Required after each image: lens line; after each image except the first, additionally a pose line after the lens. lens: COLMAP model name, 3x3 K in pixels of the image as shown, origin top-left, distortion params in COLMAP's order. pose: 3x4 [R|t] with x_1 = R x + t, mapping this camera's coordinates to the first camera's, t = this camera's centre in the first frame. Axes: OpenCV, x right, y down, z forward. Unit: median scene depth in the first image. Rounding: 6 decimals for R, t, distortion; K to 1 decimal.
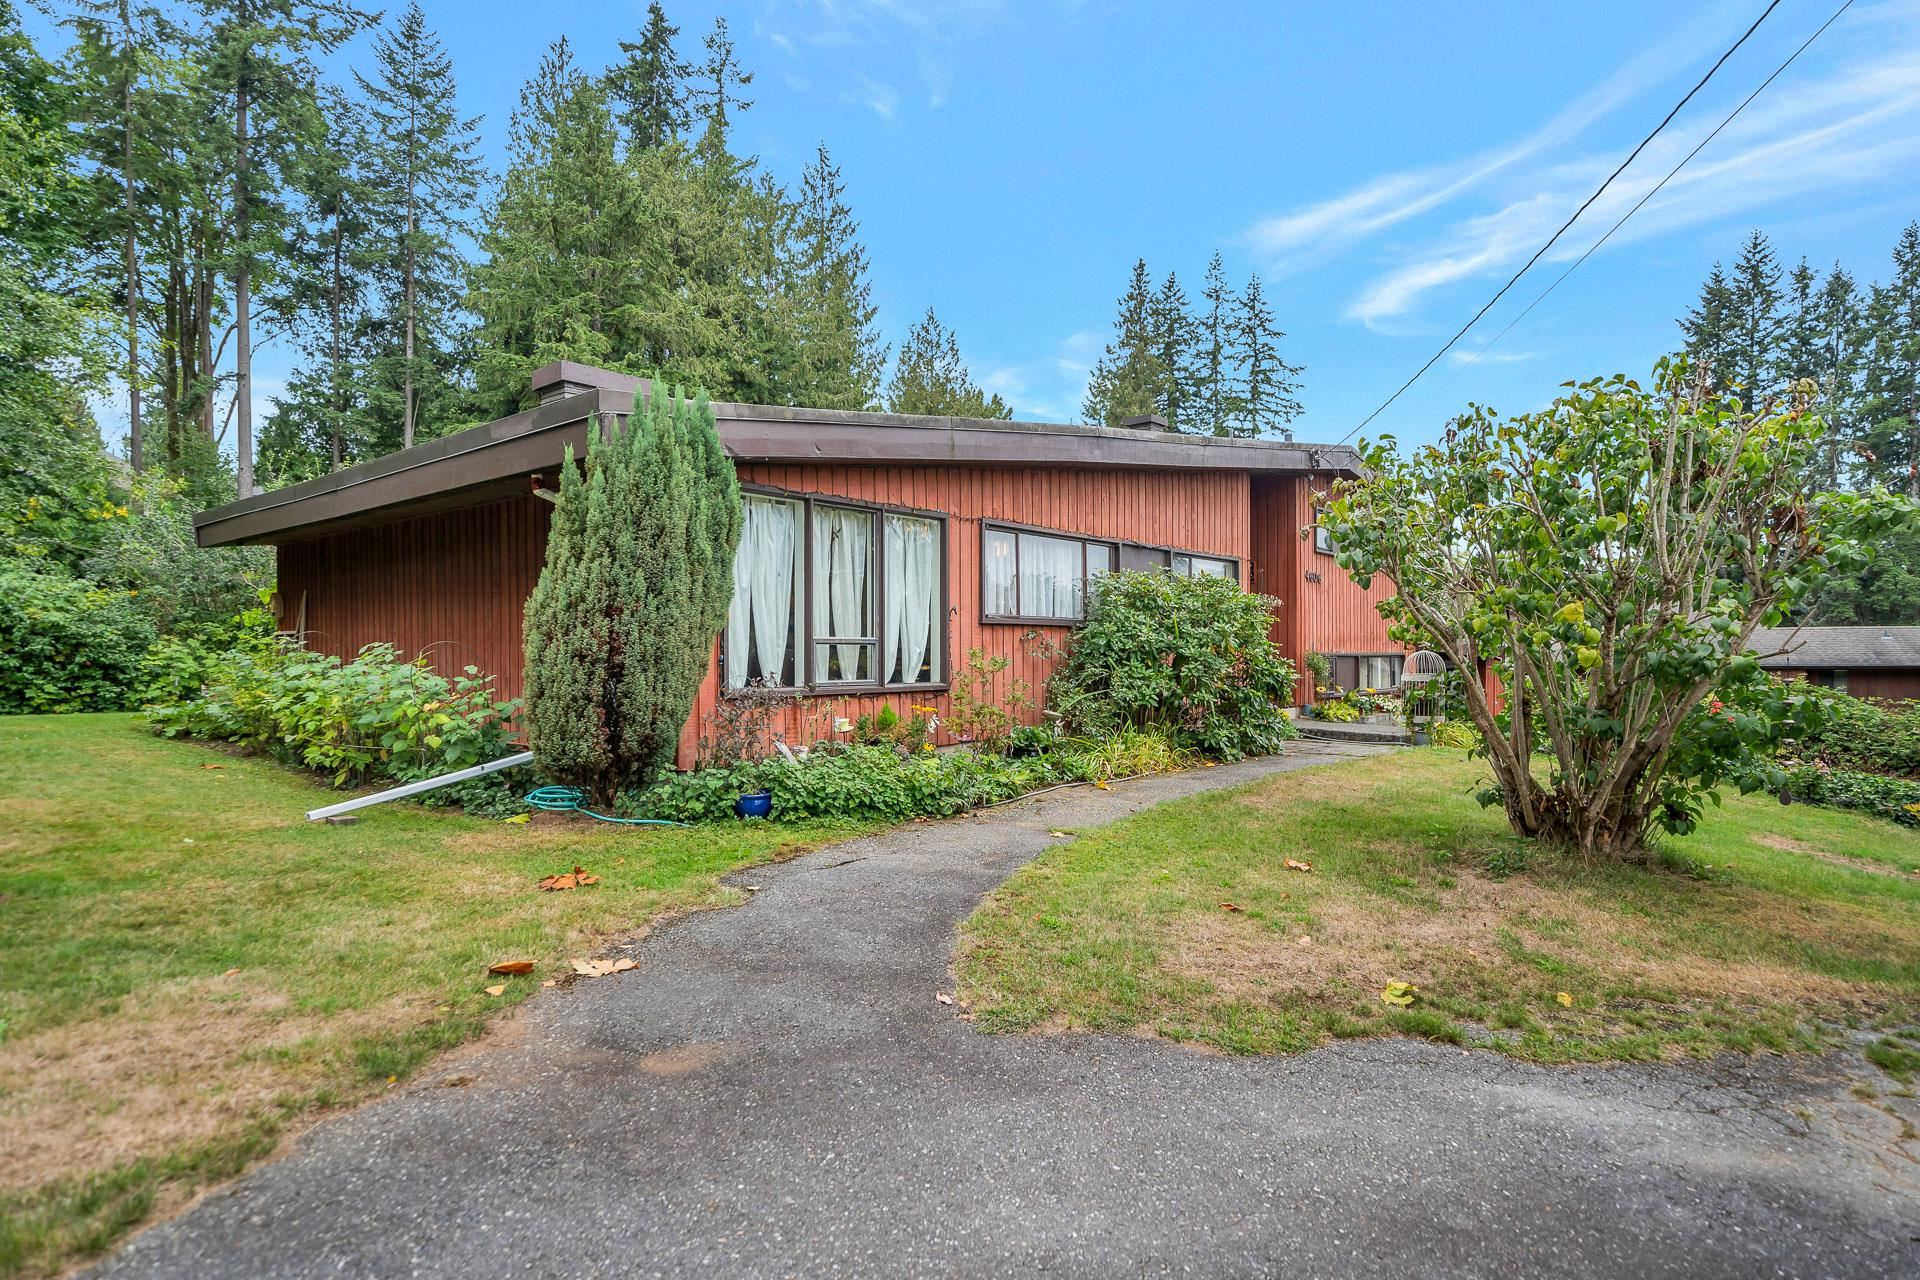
lens RADIAL K [[1019.5, 0, 960.0], [0, 1019.5, 640.0], [0, 0, 1]] dist [-0.001601, -0.000324]
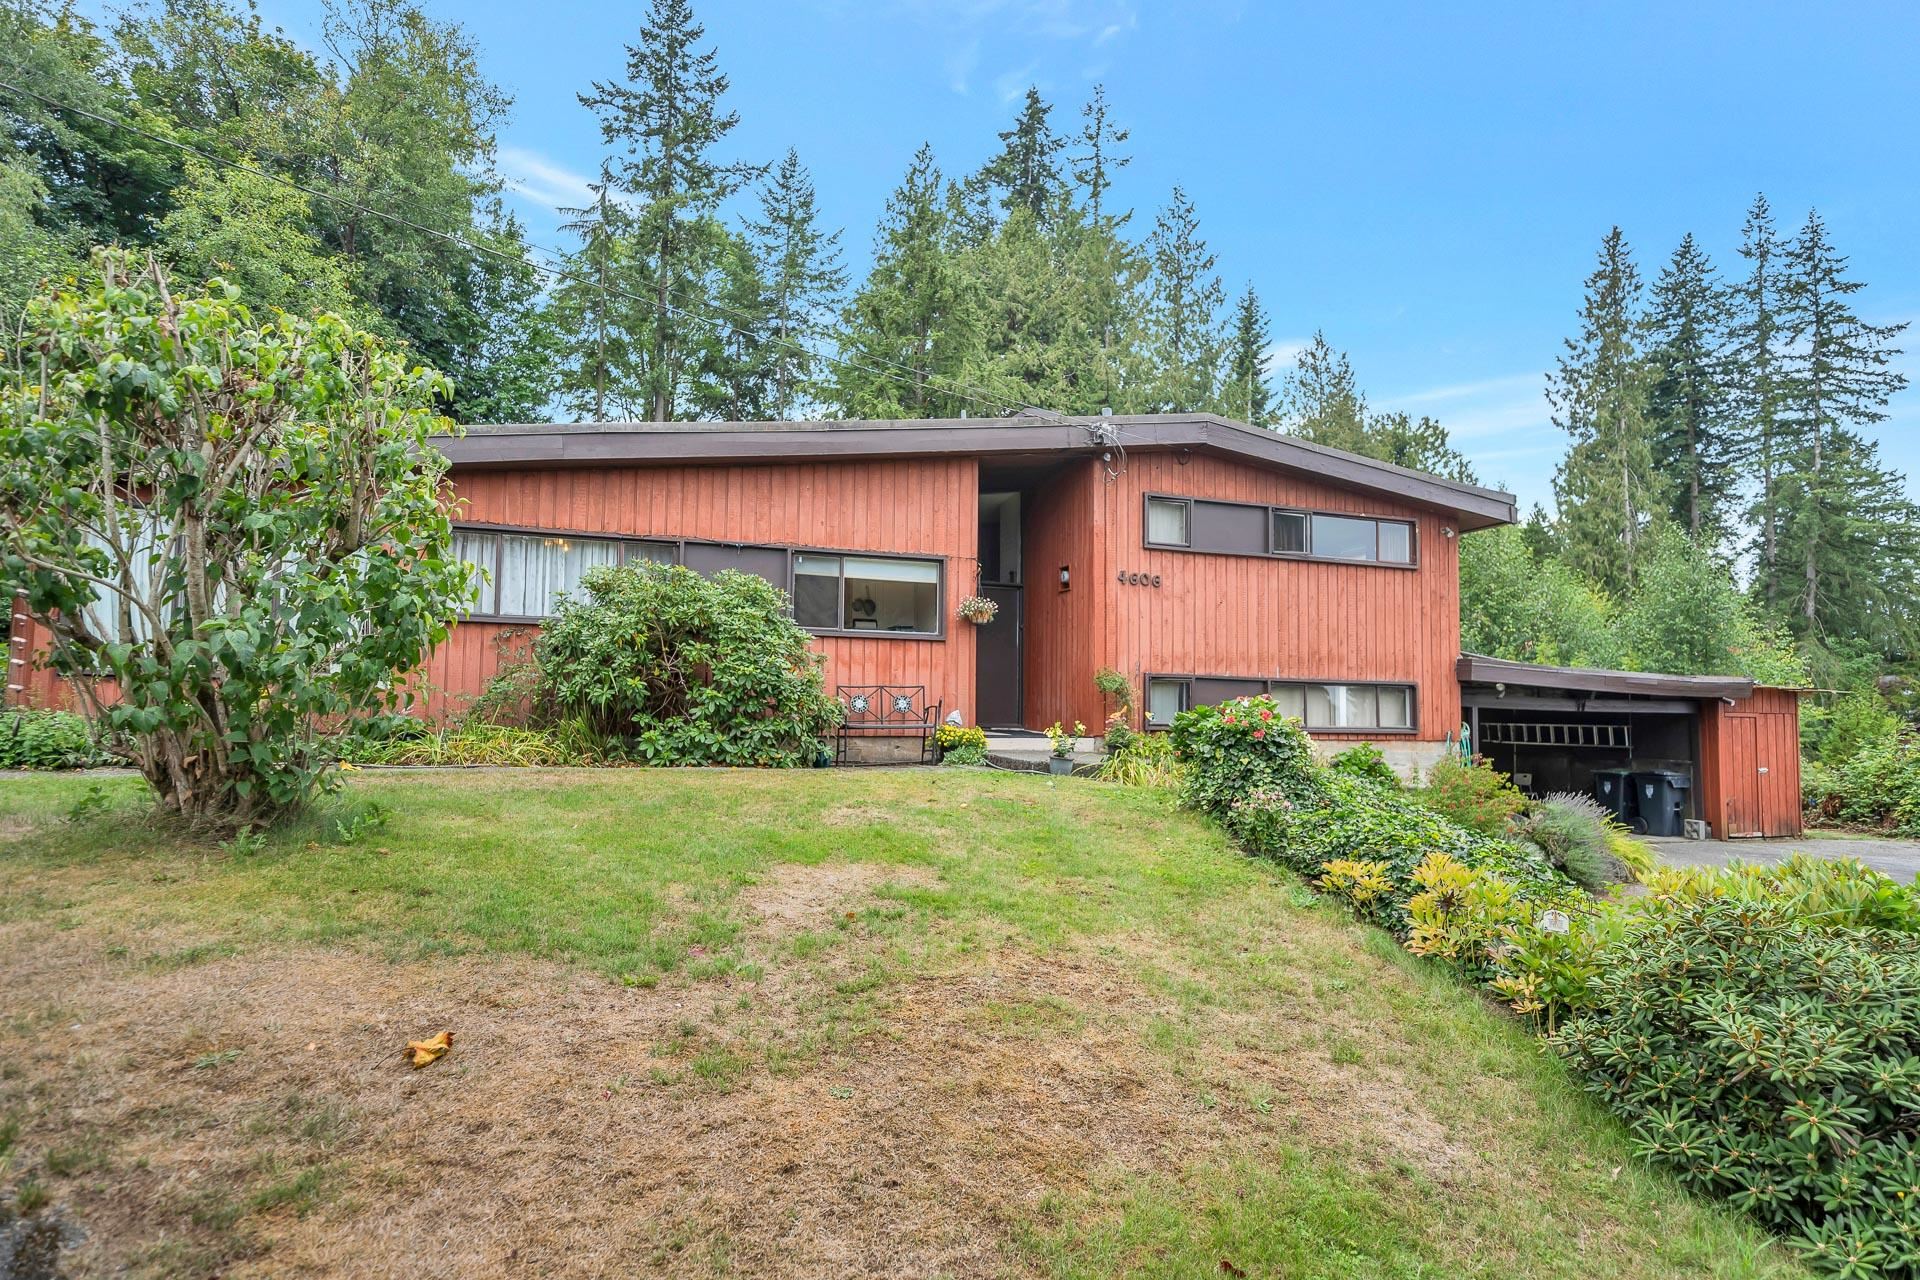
lens RADIAL K [[1054.0, 0, 958.5], [0, 1054.0, 648.0], [0, 0, 1]] dist [0.001379, 0.001958]
pose [[0.869006, -0.017349, -0.494497, 0.156775], [-0.011940, 0.998359, -0.056009, 0.009978], [0.494657, 0.054576, 0.867373, 0.053495]]
